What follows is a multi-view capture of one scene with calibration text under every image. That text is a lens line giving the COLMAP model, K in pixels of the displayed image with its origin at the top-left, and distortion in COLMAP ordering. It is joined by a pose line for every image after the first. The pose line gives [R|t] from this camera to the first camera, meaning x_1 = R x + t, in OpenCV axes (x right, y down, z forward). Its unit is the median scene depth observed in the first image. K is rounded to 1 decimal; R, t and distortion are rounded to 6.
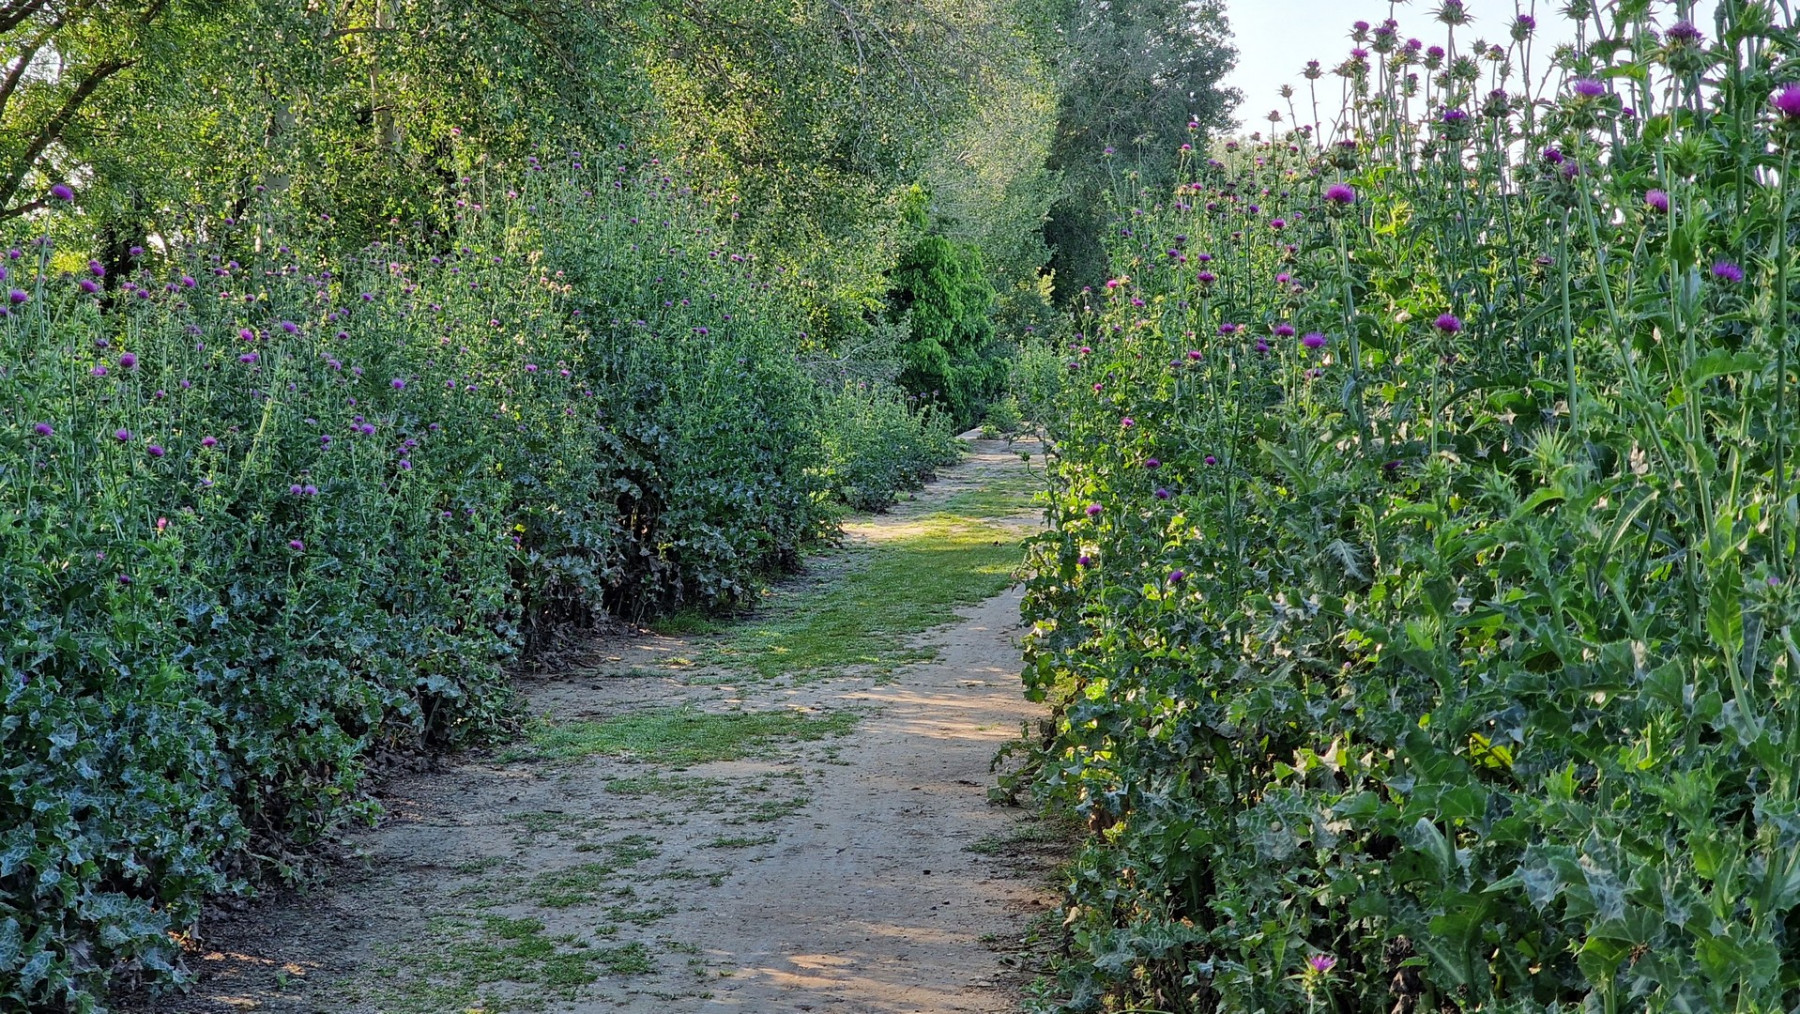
lens RADIAL K [[3334.4, 0, 897.3], [0, 3334.4, 508.7], [0, 0, 1]] dist [-0.066038, 0.000000]
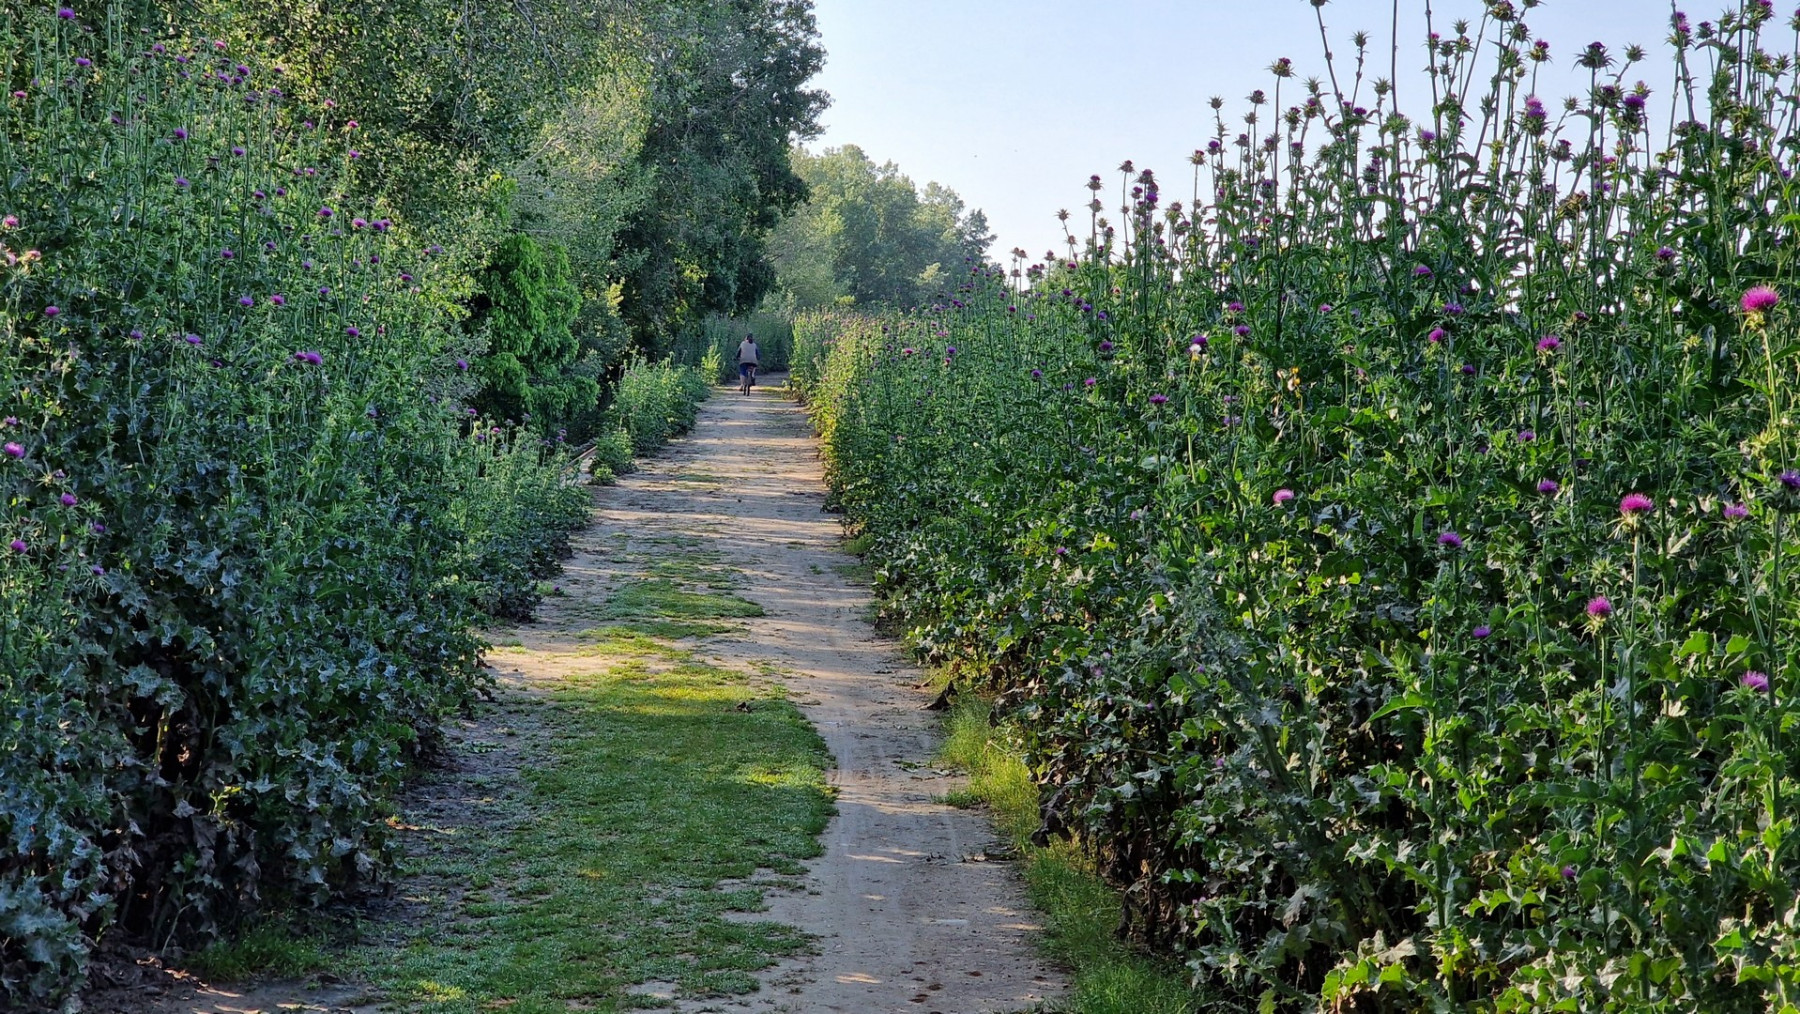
lens RADIAL K [[3334.4, 0, 903.7], [0, 3334.4, 498.2], [0, 0, 1]] dist [-0.066038, 0.000000]
pose [[0.989140, 0.028697, 0.144148, -0.027212], [-0.027621, 0.999574, -0.009455, -0.019260], [-0.144358, 0.005371, 0.989511, 0.318601]]
